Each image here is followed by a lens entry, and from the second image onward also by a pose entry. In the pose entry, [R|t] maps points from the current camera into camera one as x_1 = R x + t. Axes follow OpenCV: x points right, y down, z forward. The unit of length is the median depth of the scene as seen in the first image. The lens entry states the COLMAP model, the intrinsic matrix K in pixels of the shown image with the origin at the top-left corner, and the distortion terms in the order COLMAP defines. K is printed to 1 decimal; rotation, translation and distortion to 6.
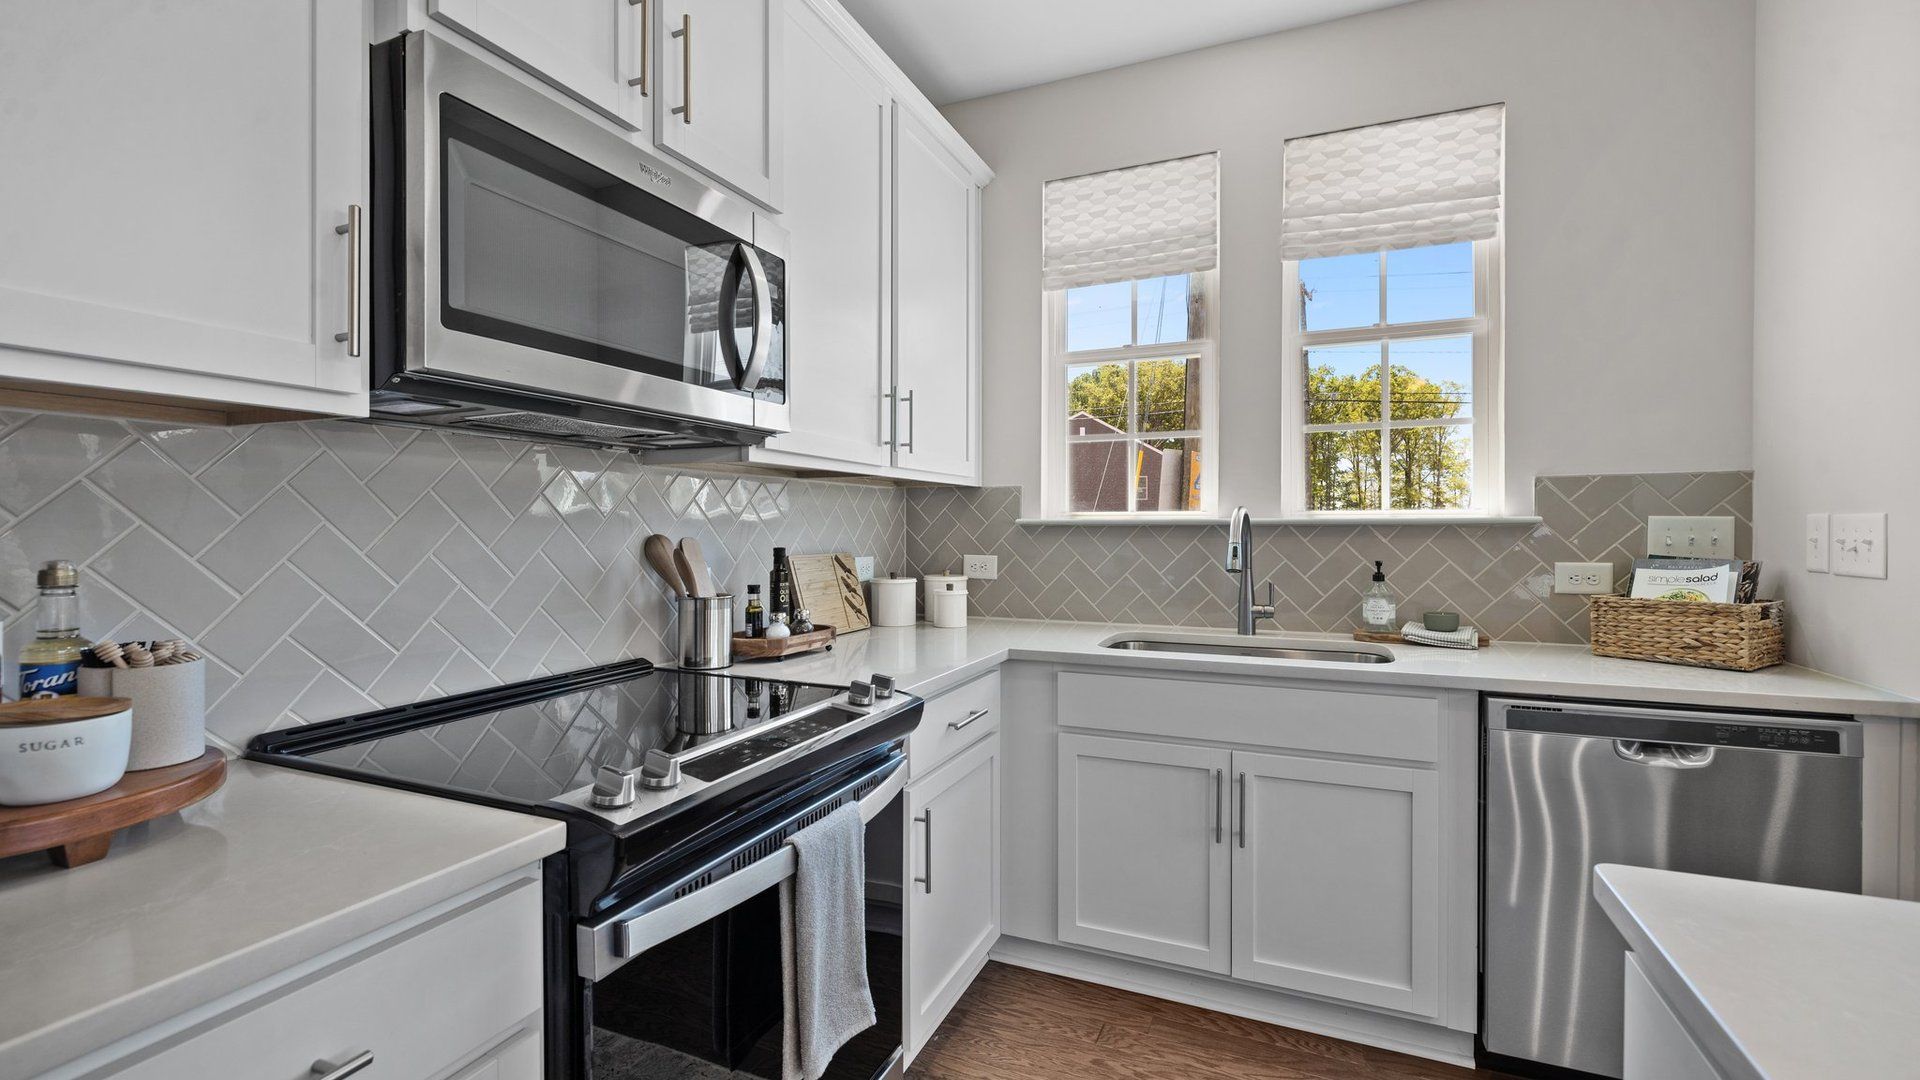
lens RADIAL K [[805.4, 0, 970.8], [0, 805.4, 531.3], [0, 0, 1]] dist [0.001613, -0.001966]
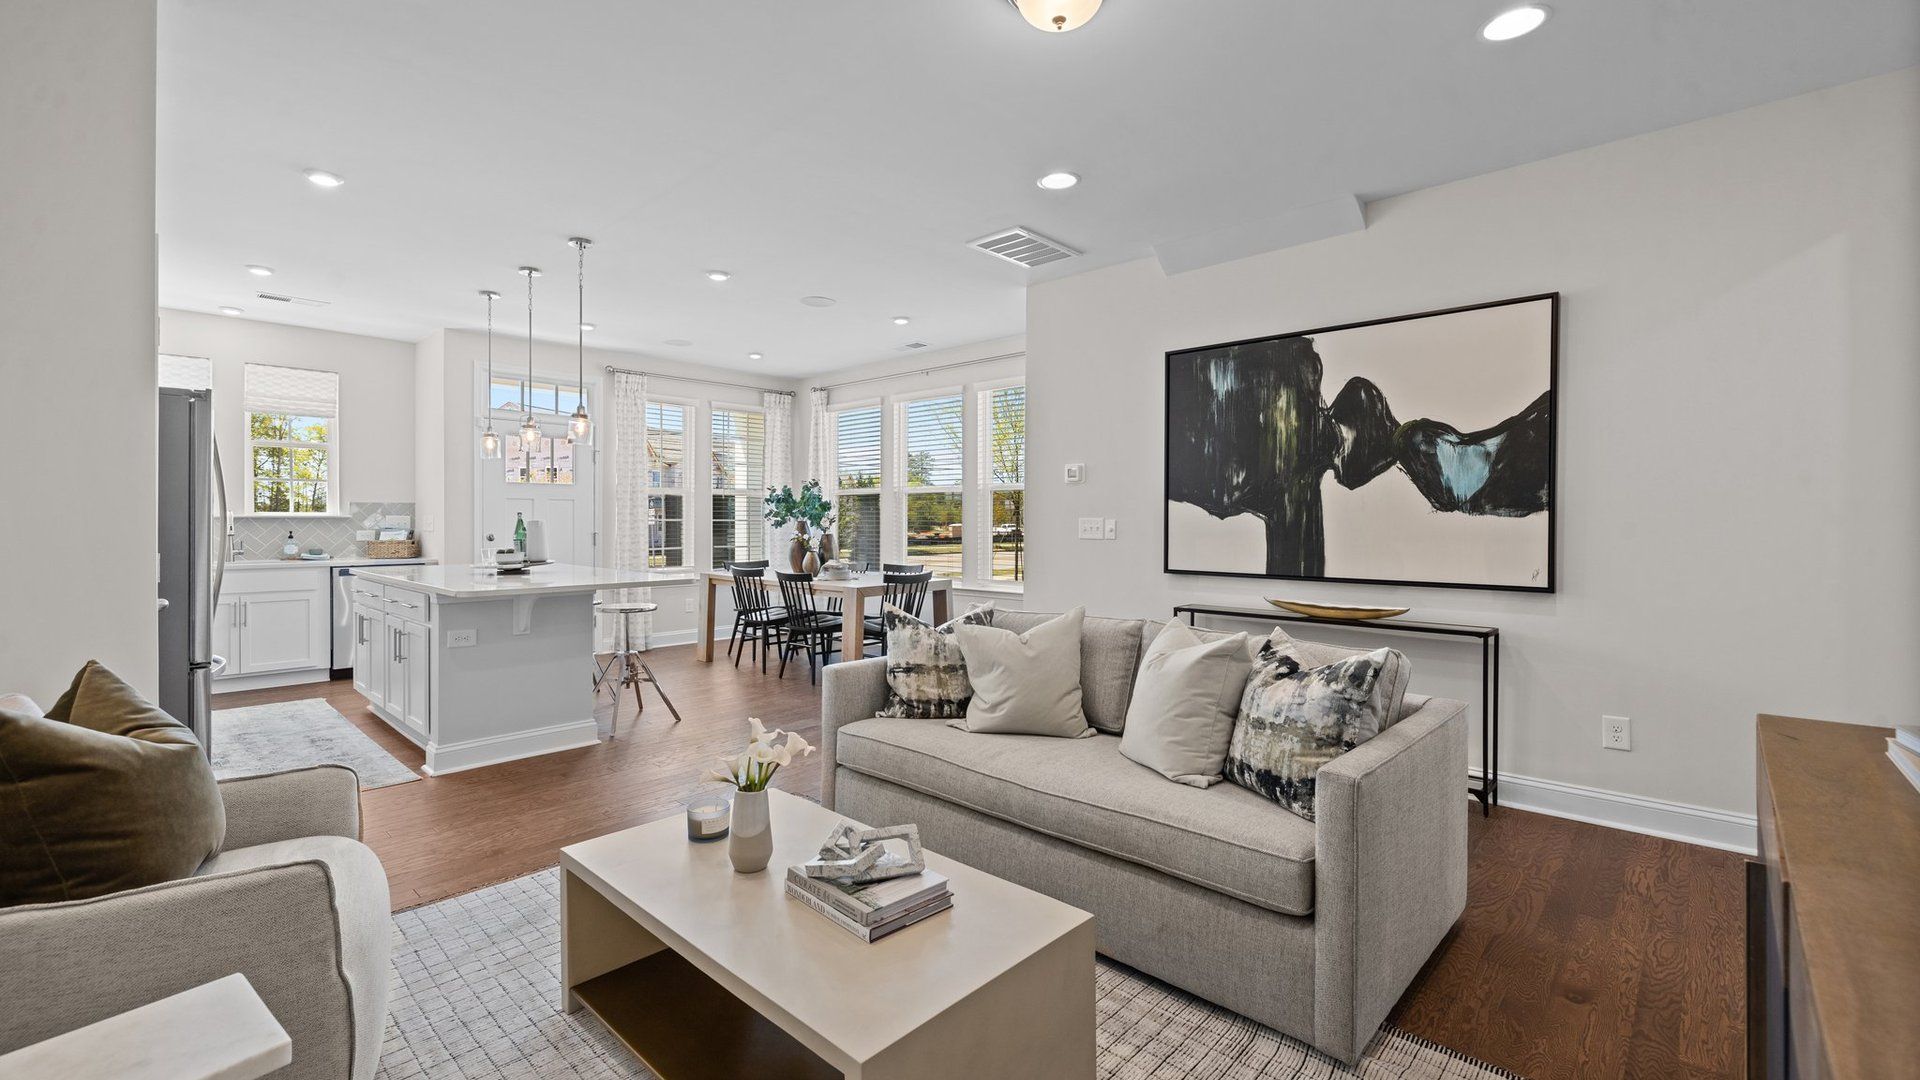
lens RADIAL K [[805.4, 0, 962.4], [0, 805.4, 529.7], [0, 0, 1]] dist [0.001613, -0.001966]
pose [[0.331833, -0.008259, 0.943302, -1.363481], [-0.000345, 0.999961, 0.008876, 0.007098], [-0.943338, -0.003271, 0.331817, -2.131665]]
